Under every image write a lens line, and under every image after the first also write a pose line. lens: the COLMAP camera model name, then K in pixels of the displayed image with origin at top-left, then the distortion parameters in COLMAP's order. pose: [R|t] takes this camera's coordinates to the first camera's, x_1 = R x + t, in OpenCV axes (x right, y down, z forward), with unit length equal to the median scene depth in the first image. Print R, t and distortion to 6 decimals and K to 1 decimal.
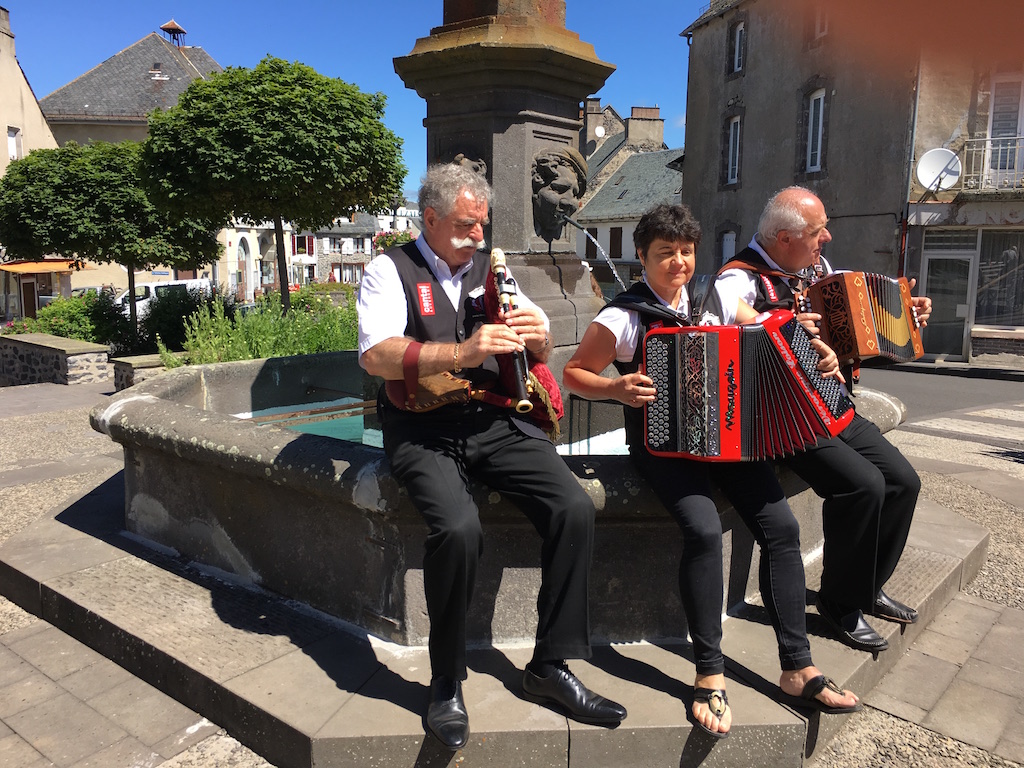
lens RADIAL K [[869.7, 0, 501.3], [0, 869.7, 376.2], [0, 0, 1]] dist [0.076876, -0.092956]
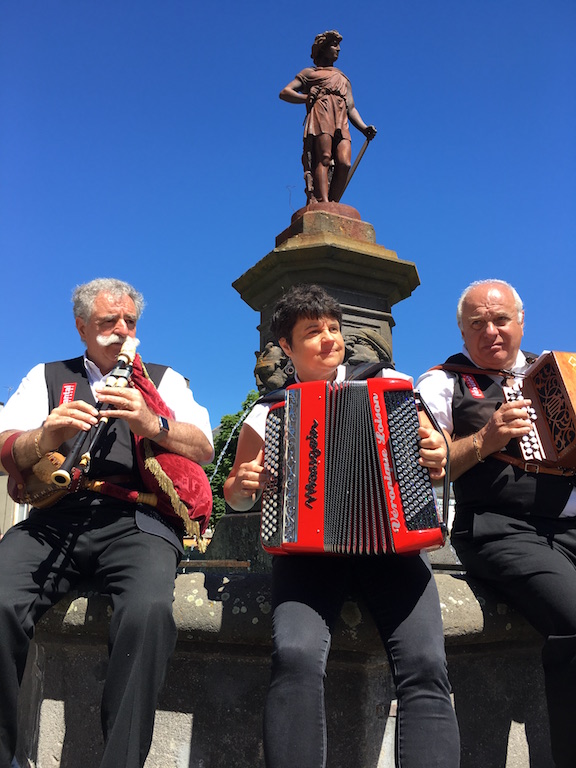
lens RADIAL K [[652.2, 0, 283.0], [0, 652.2, 386.6], [0, 0, 1]] dist [0.076876, -0.092956]
pose [[0.925564, -0.090888, -0.367519, 0.096261], [-0.049111, 0.933729, -0.354595, 0.036212], [0.375392, 0.346250, 0.859763, 0.095445]]
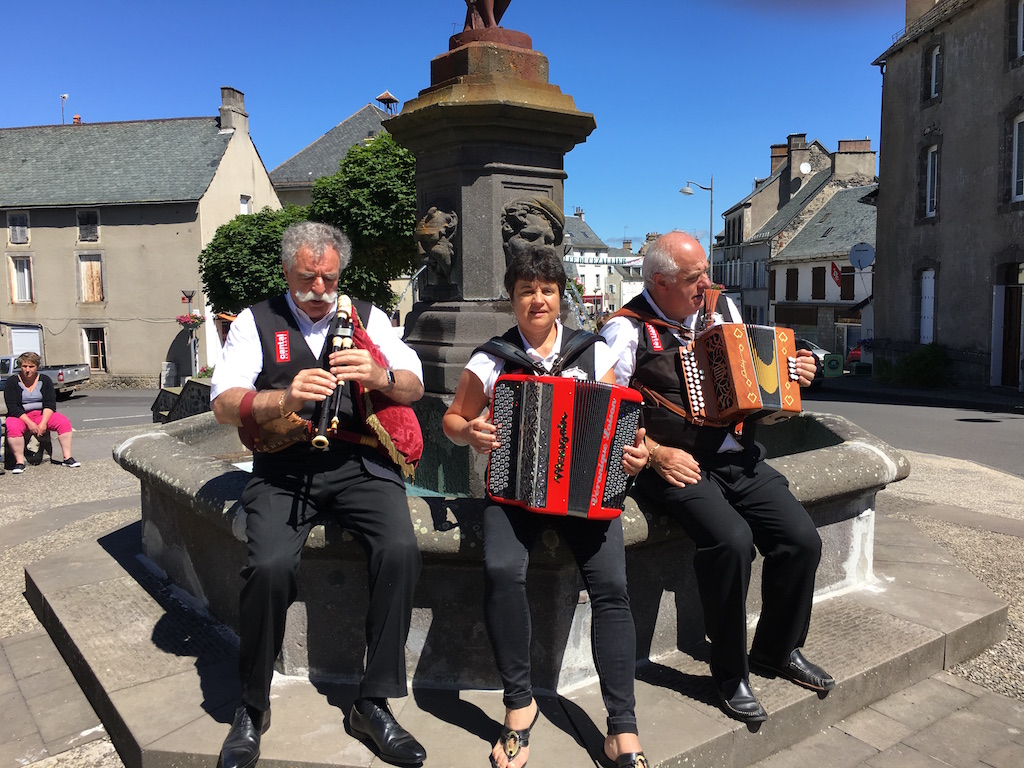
lens RADIAL K [[869.7, 0, 503.0], [0, 869.7, 379.9], [0, 0, 1]] dist [0.076876, -0.092956]
pose [[0.970713, 0.003892, -0.240211, 0.097614], [-0.015239, 0.998853, -0.045400, -0.000508], [0.239758, 0.047731, 0.969659, 0.005117]]
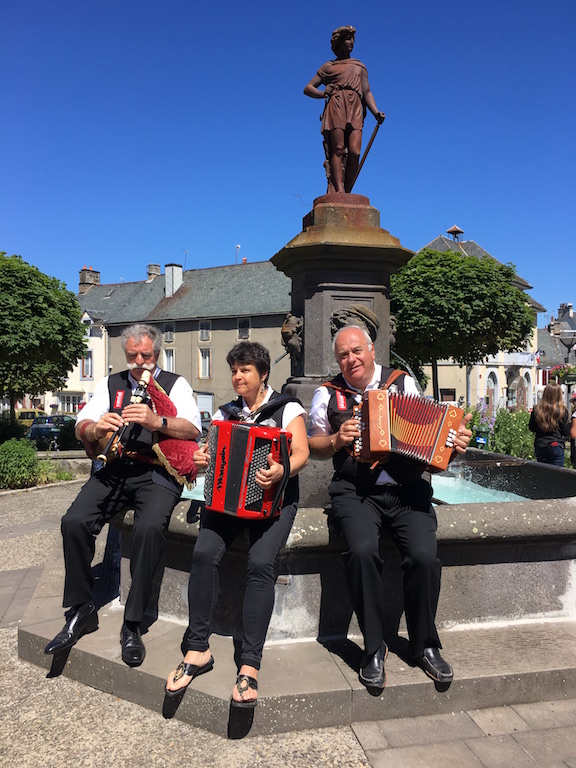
lens RADIAL K [[652.2, 0, 282.7], [0, 652.2, 388.5], [0, 0, 1]] dist [0.076876, -0.092956]
pose [[0.793434, 0.007996, -0.608604, 0.222850], [-0.088318, 0.990844, -0.102122, -0.000749], [0.602214, 0.134778, 0.786875, 0.031427]]
